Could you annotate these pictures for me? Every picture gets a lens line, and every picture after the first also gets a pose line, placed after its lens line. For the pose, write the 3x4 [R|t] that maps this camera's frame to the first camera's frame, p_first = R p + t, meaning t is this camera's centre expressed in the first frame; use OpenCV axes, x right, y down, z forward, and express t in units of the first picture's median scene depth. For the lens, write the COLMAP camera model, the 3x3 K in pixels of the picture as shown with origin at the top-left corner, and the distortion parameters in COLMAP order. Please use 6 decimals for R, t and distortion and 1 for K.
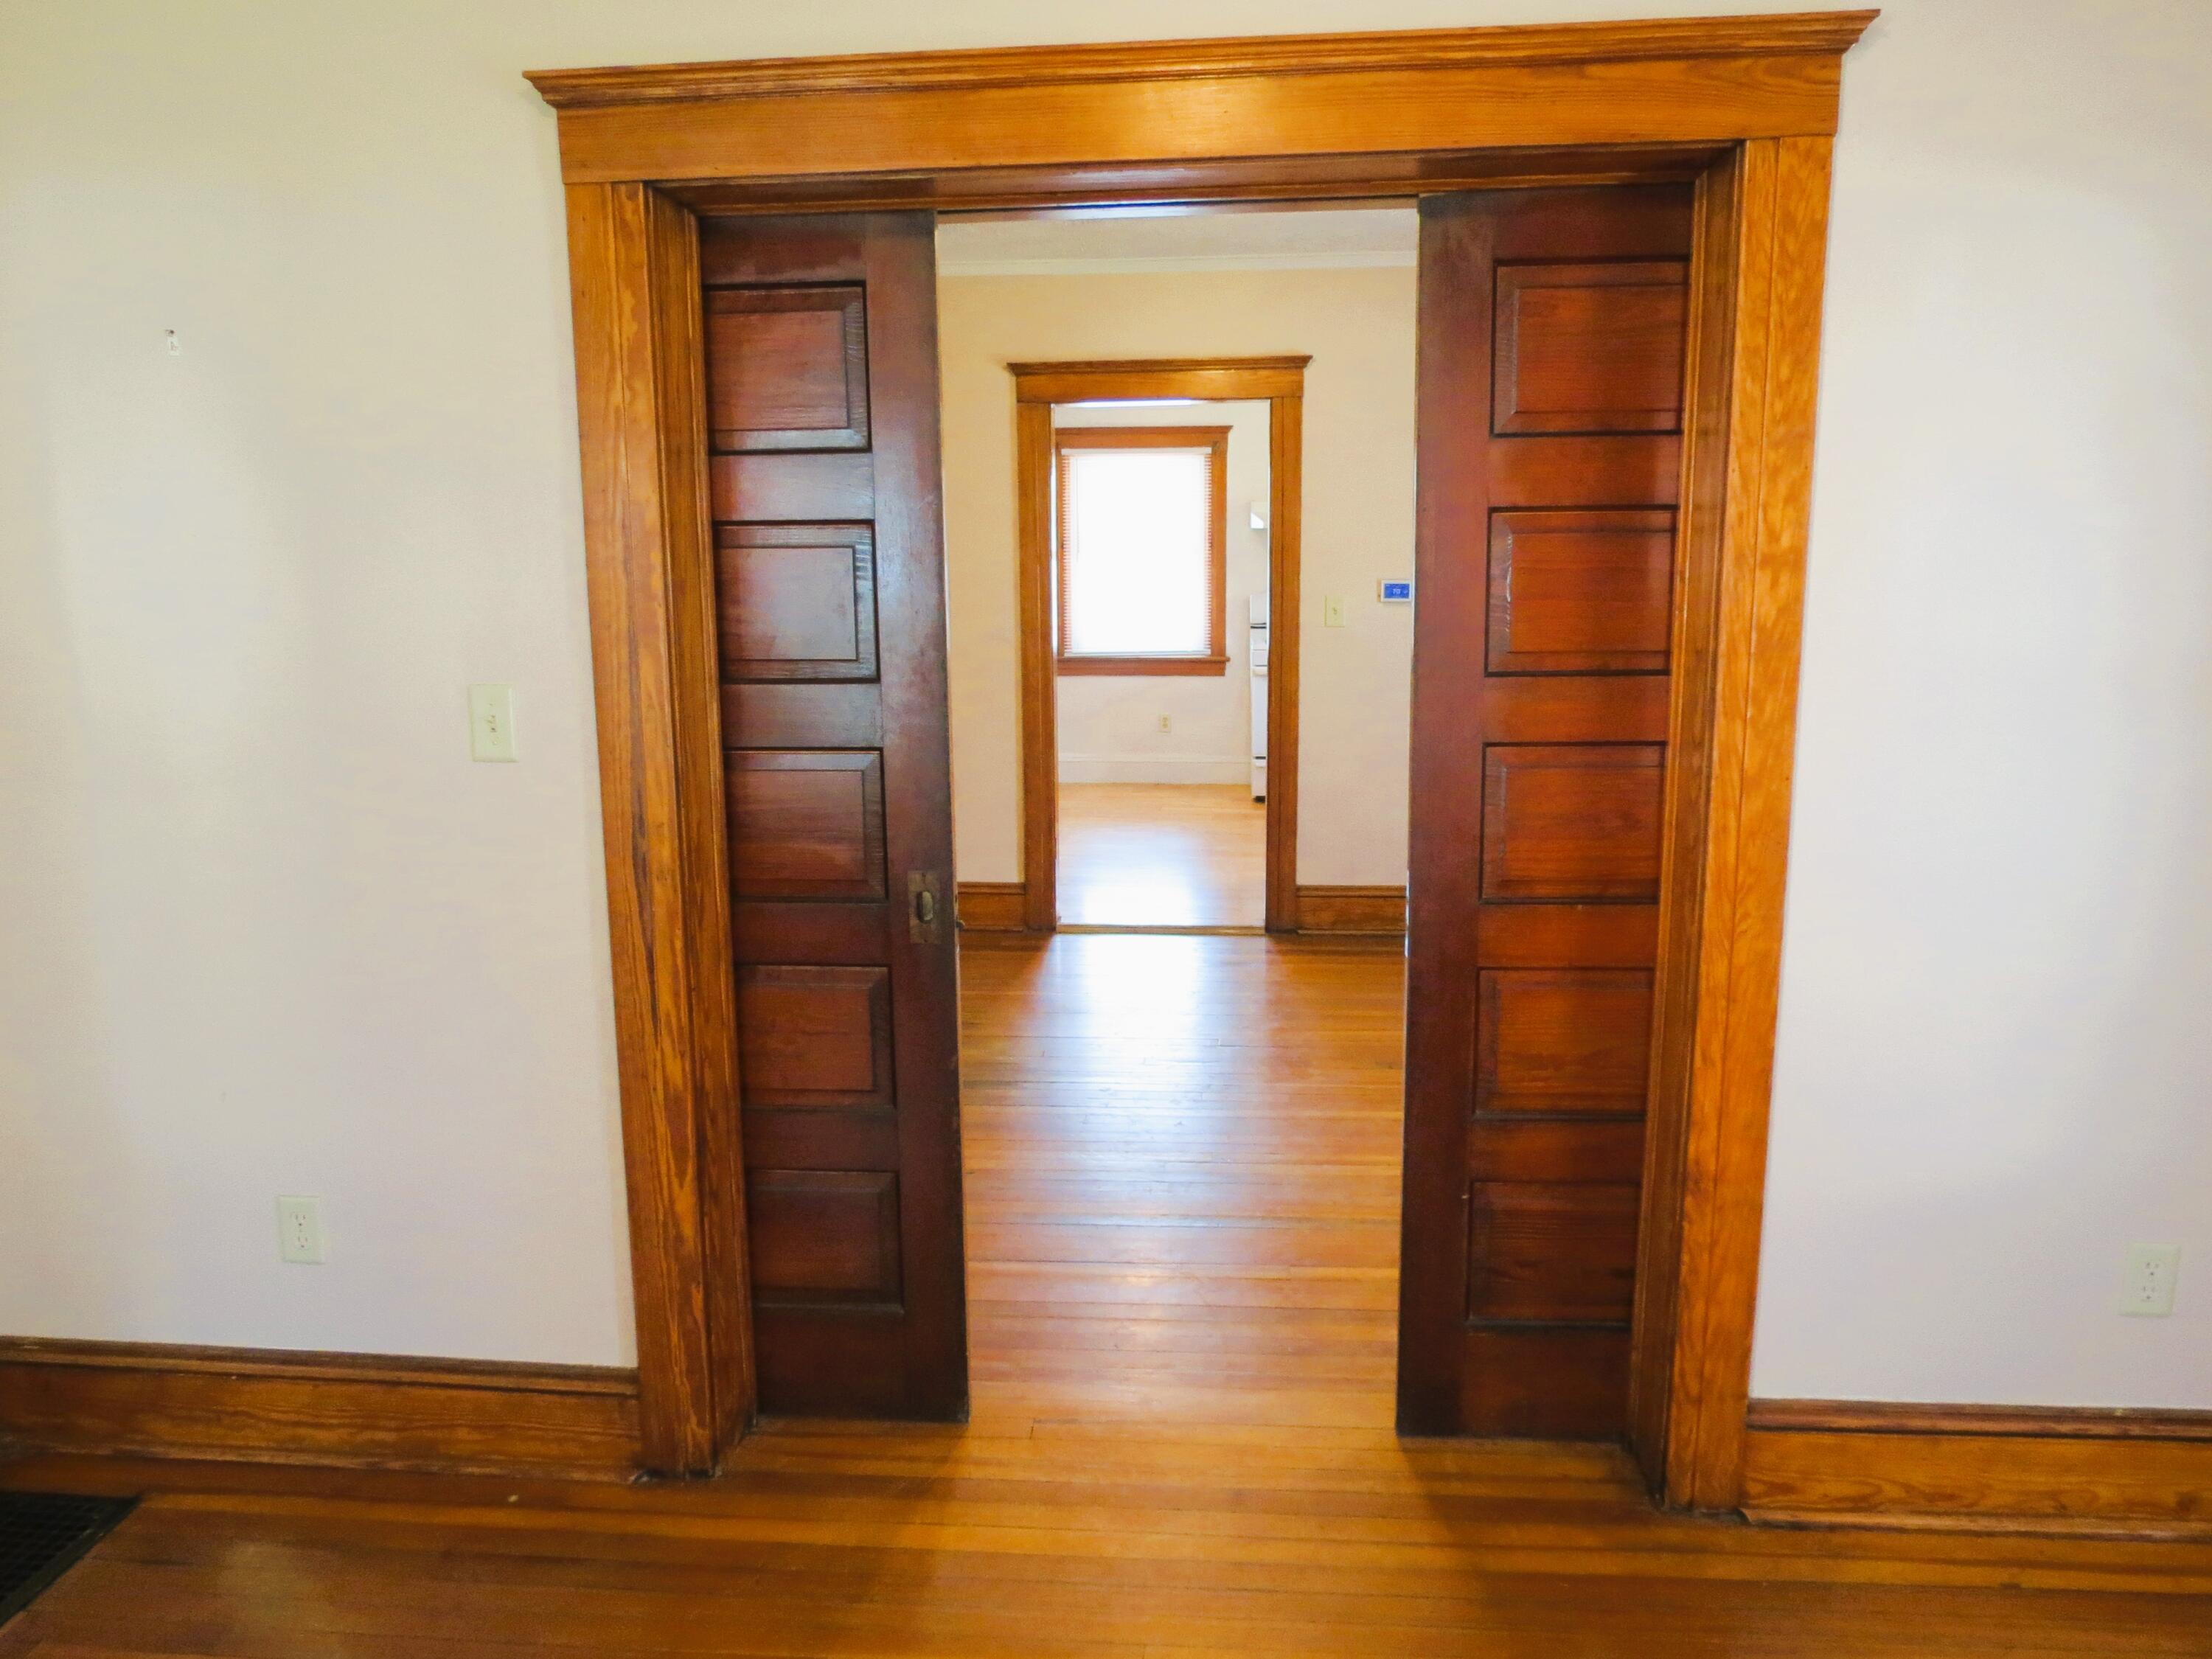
lens RADIAL K [[1594.7, 0, 1106.0], [0, 1594.7, 829.5], [0, 0, 1]] dist [-0.032349, 0.018070]
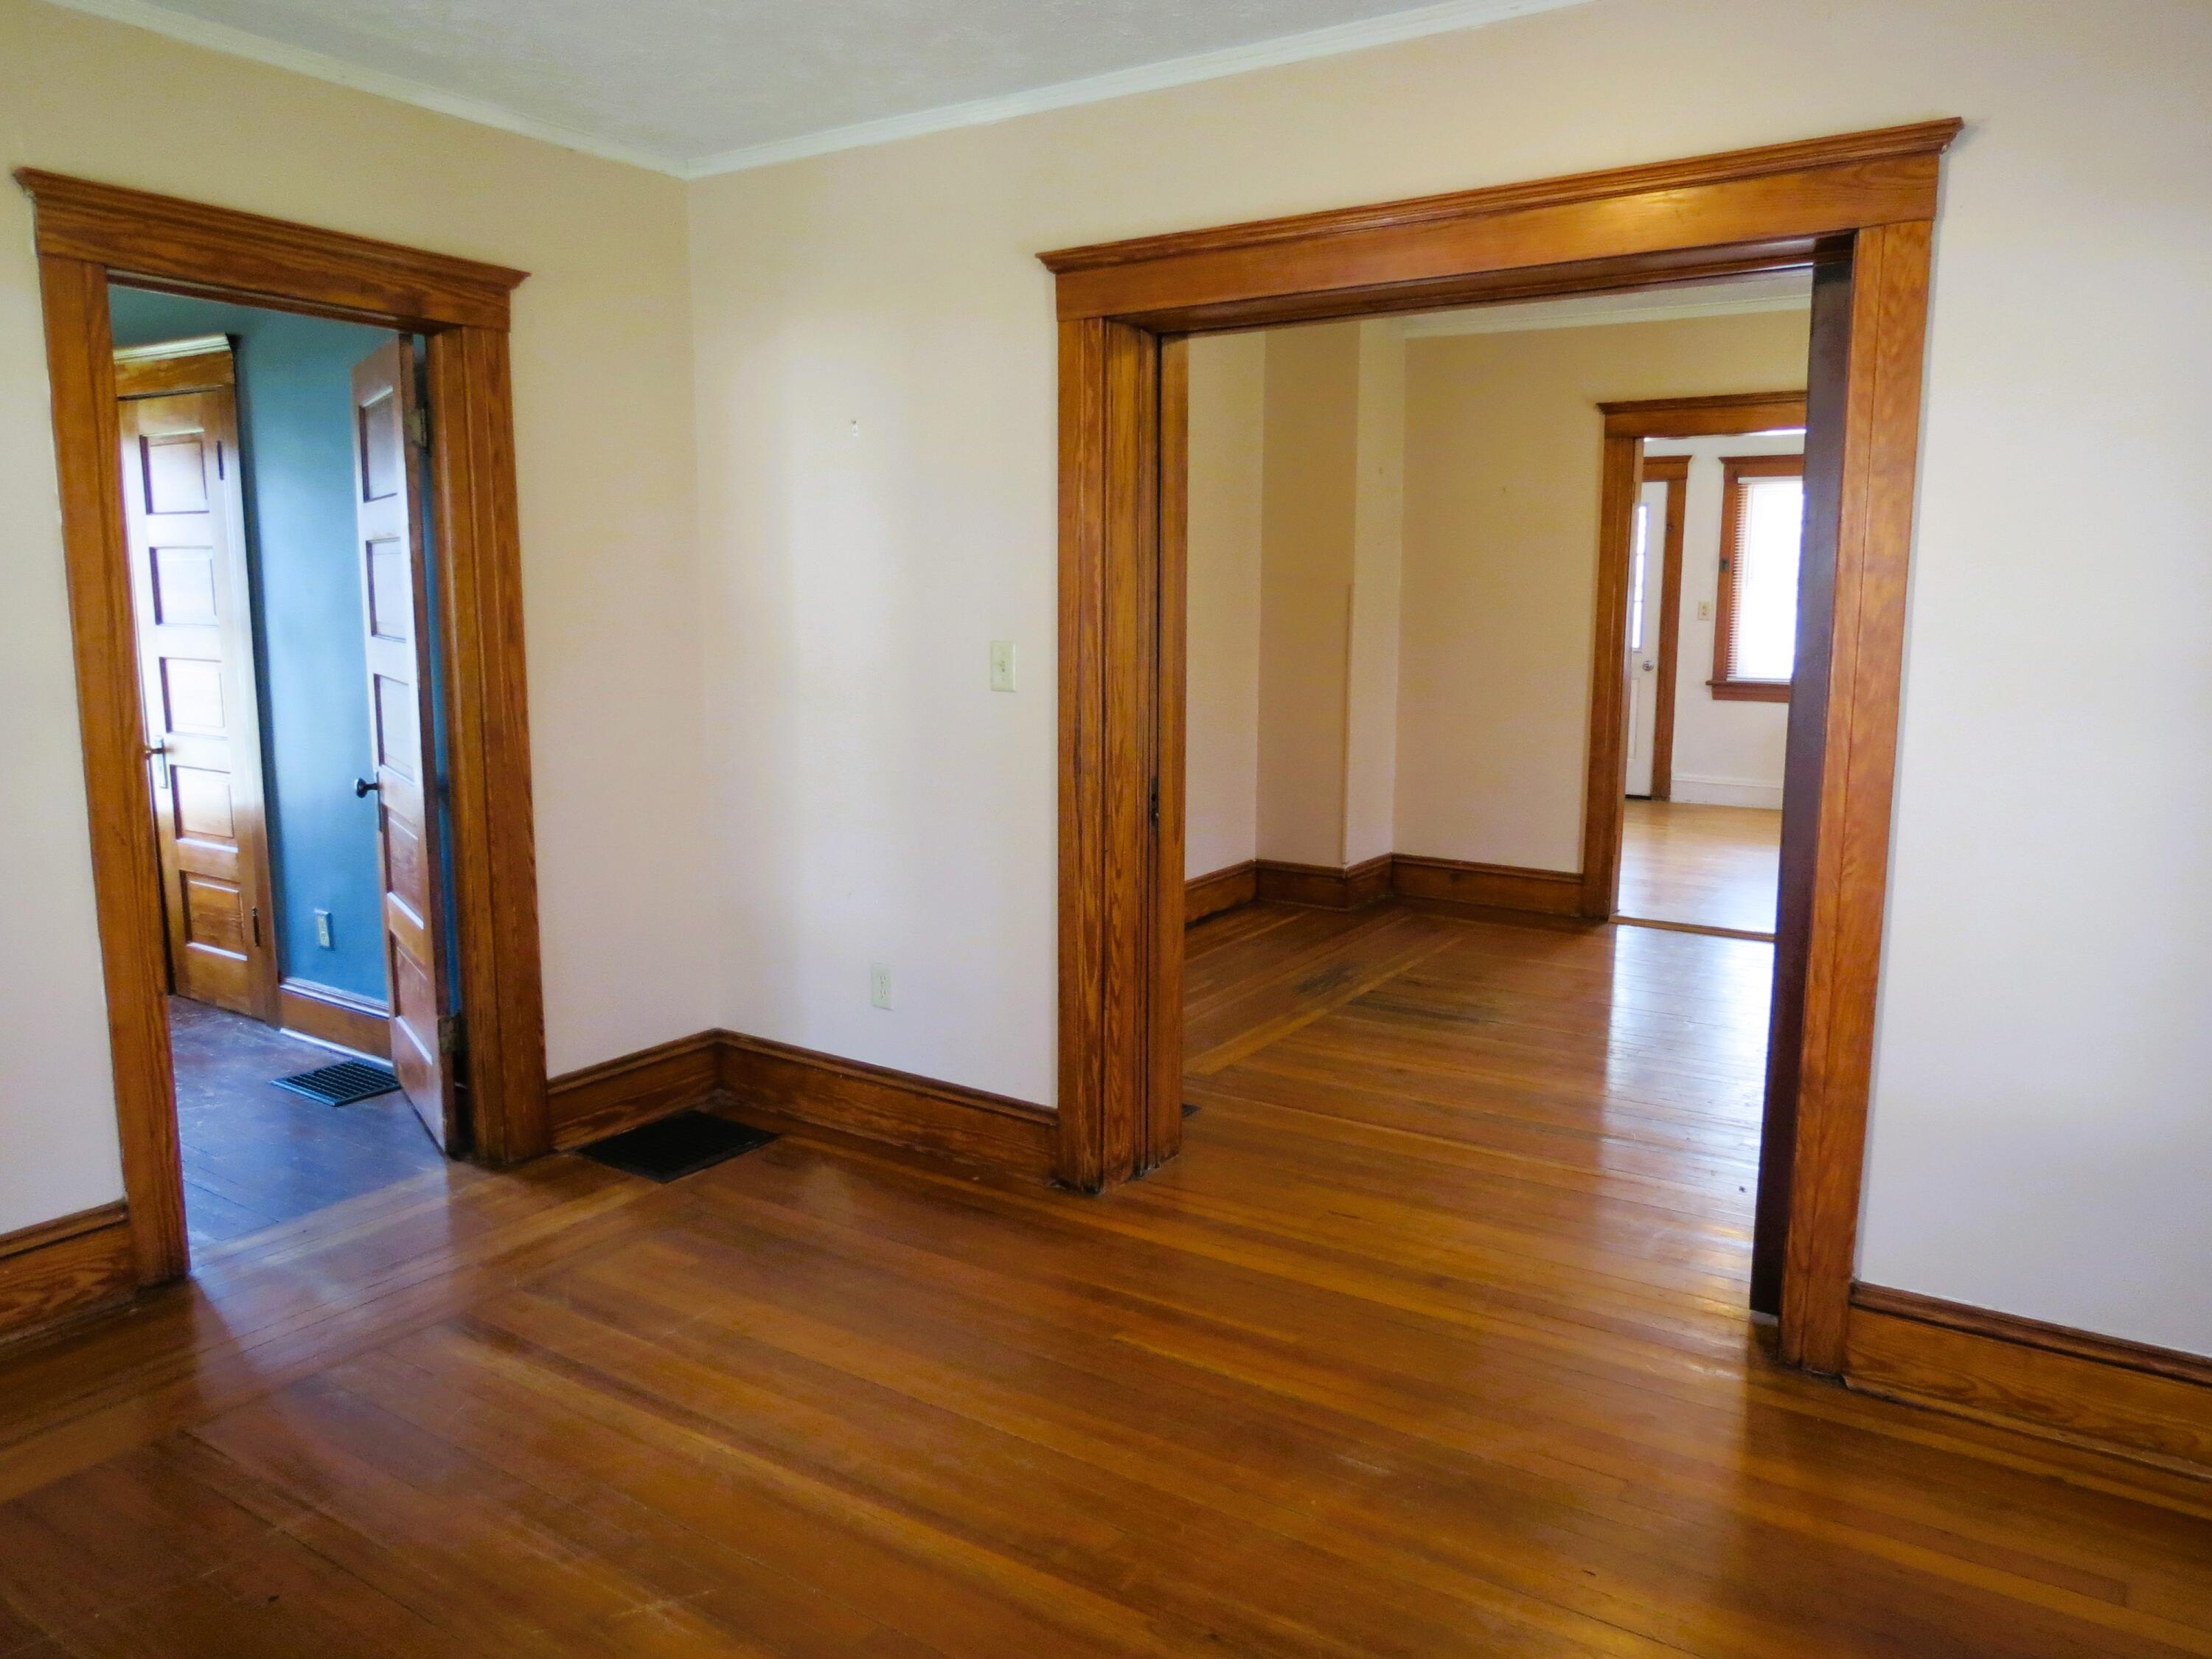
lens RADIAL K [[1625.0, 0, 1098.1], [0, 1625.0, 826.5], [0, 0, 1]] dist [-0.012077, 0.001576]
pose [[0.871408, 0.084161, -0.483286, 0.470645], [-0.095961, 0.995385, 0.000313, 0.078862], [0.481082, 0.046104, 0.875462, -0.335662]]
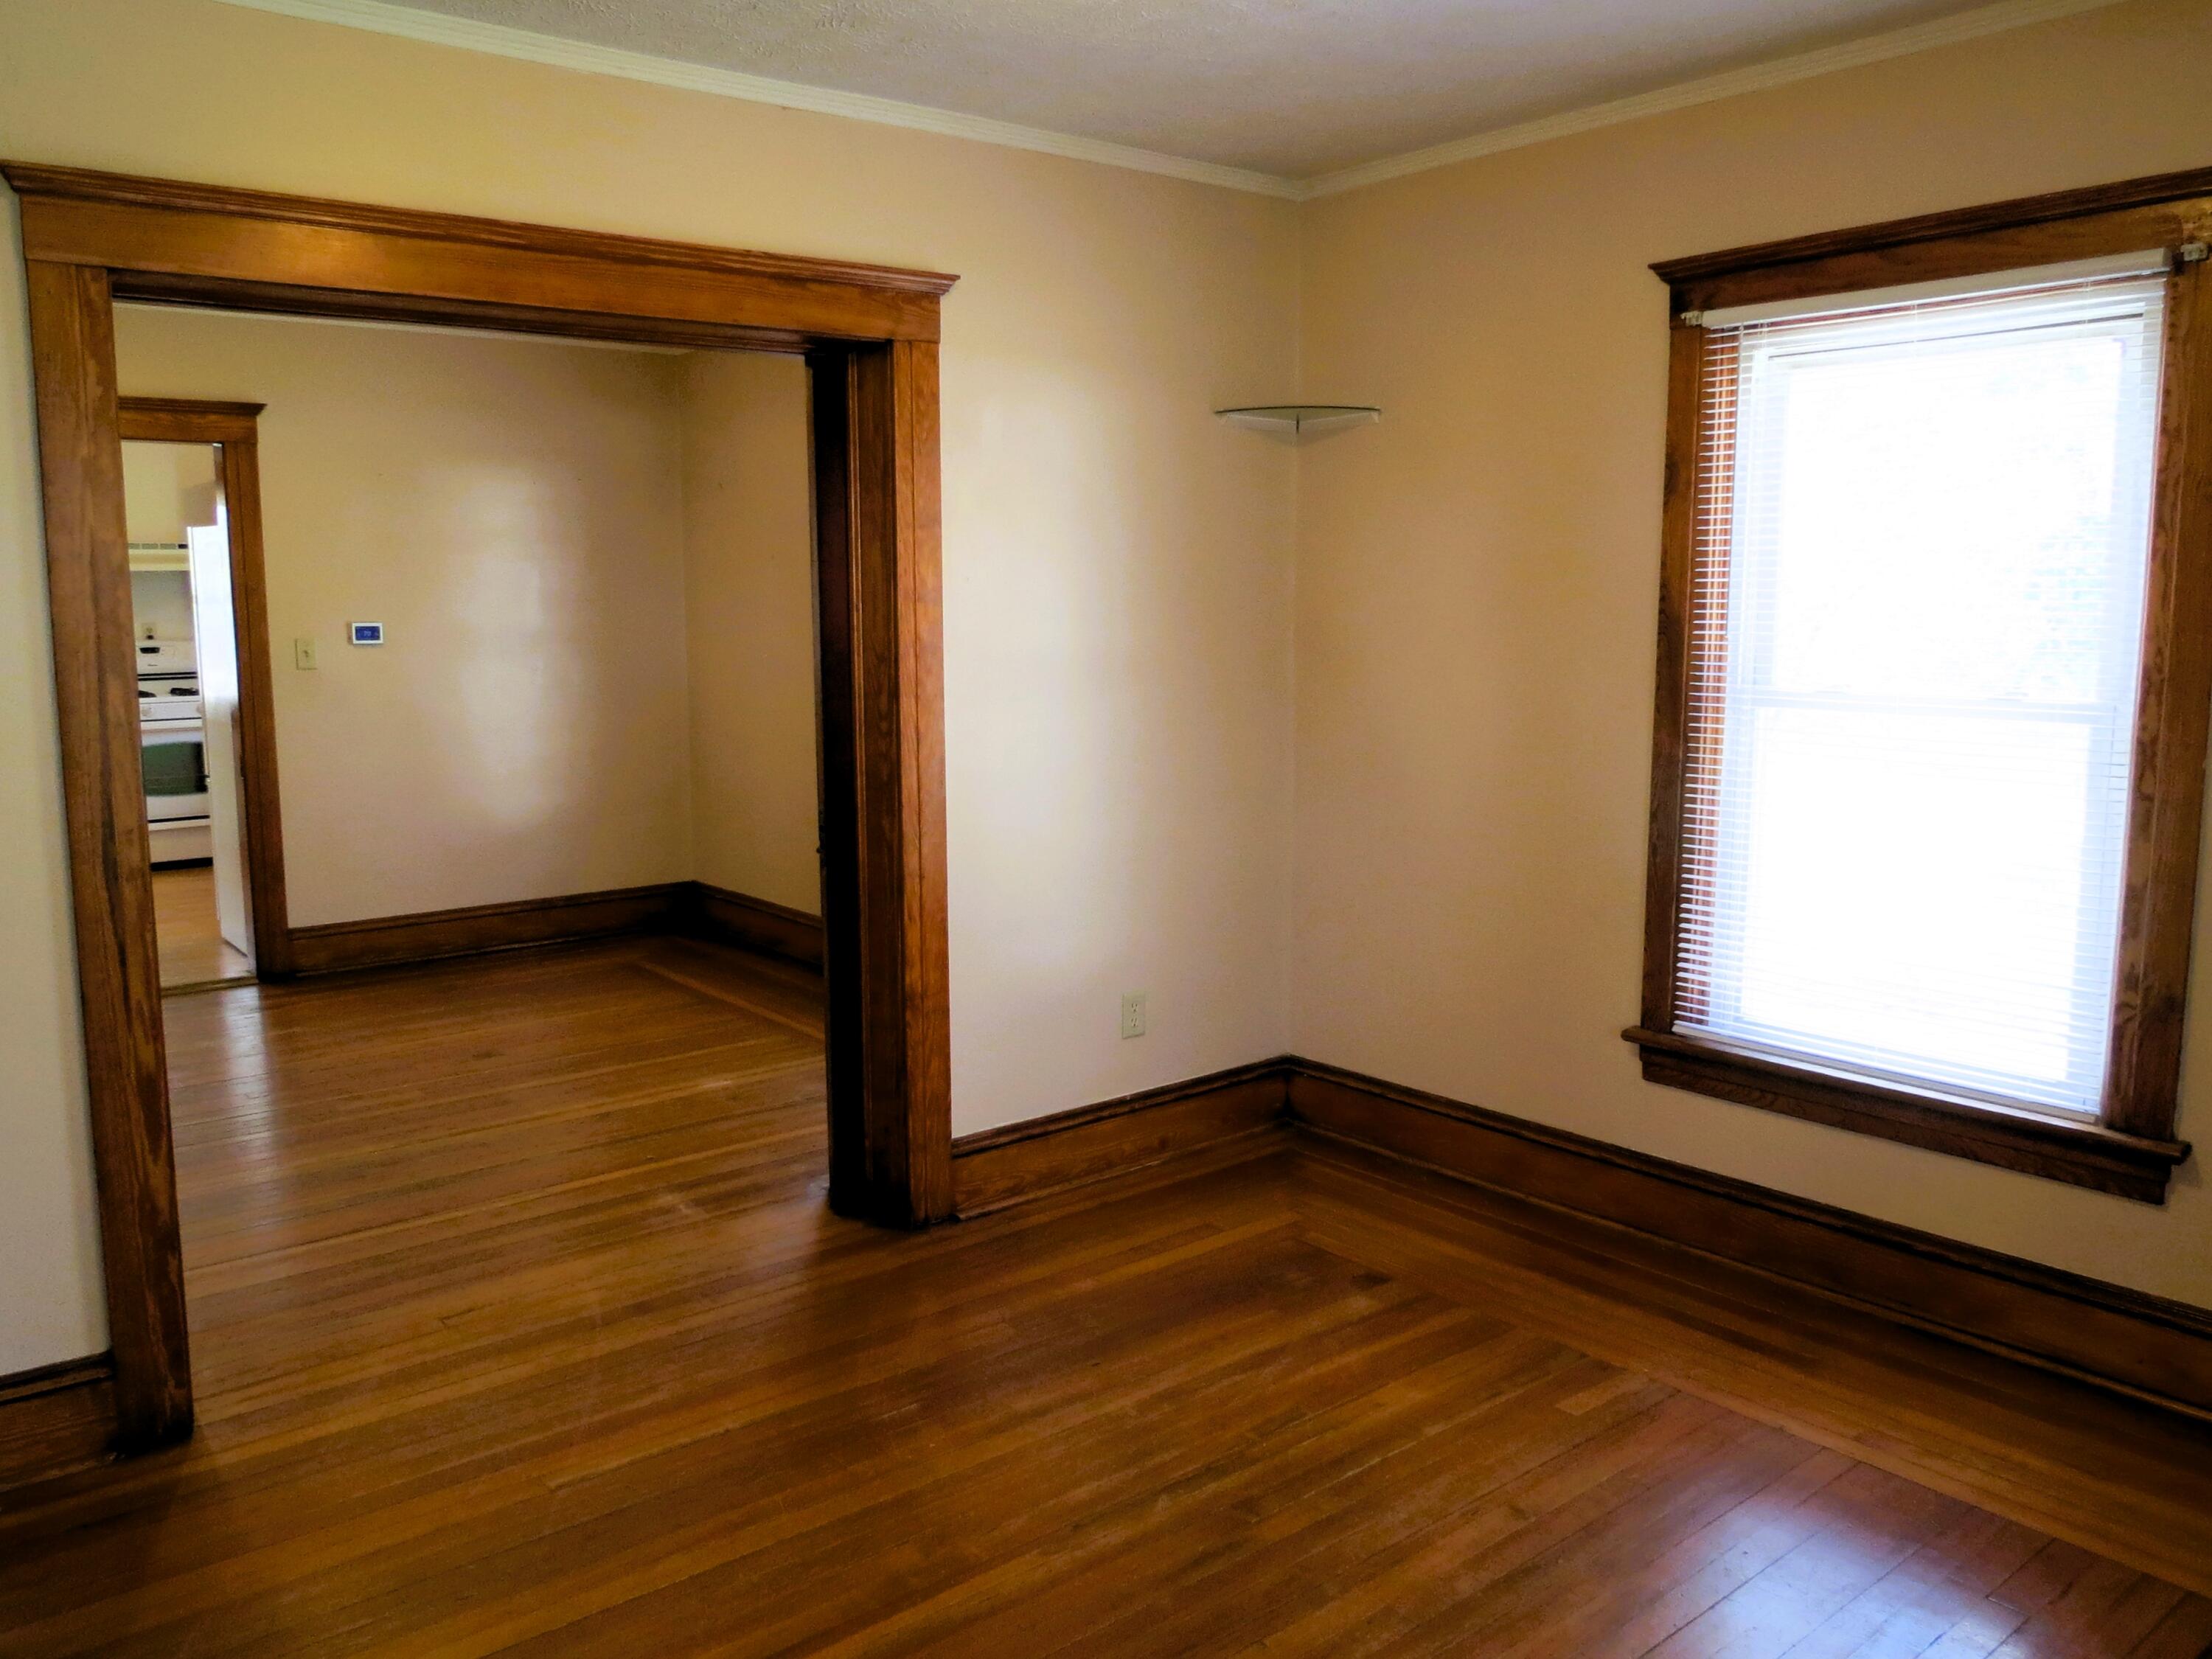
lens RADIAL K [[1748.3, 0, 1154.0], [0, 1748.3, 822.6], [0, 0, 1]] dist [-0.026948, 0.007243]
pose [[0.699842, -0.086796, 0.709005, -0.631854], [0.120036, 0.992765, 0.003049, 0.073186], [-0.704140, 0.082972, 0.705197, -0.360602]]
